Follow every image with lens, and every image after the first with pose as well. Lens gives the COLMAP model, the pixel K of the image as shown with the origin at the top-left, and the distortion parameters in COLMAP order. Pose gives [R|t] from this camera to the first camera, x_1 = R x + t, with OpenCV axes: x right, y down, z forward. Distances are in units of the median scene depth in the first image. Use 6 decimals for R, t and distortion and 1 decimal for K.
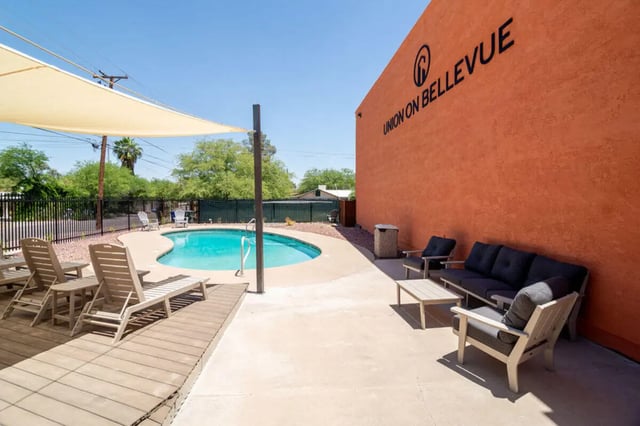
lens RADIAL K [[287.4, 0, 318.3], [0, 287.4, 205.5], [0, 0, 1]] dist [-0.000009, -0.000090]
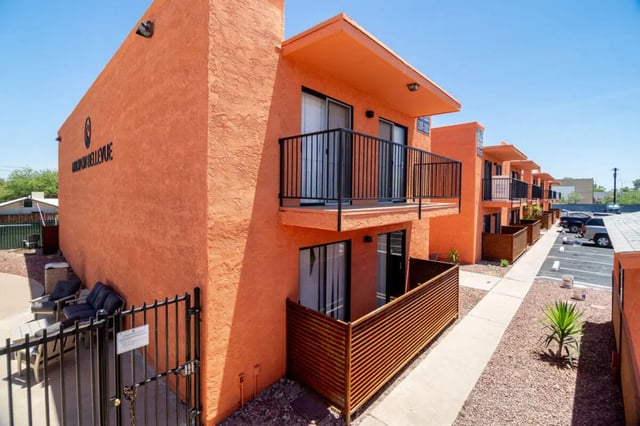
lens RADIAL K [[287.4, 0, 318.3], [0, 287.4, 205.5], [0, 0, 1]] dist [-0.000009, -0.000090]
pose [[0.745828, -0.012720, 0.666018, 0.149319], [0.002696, 0.999867, 0.016077, -0.103890], [-0.666134, -0.010195, 0.745763, -0.310025]]
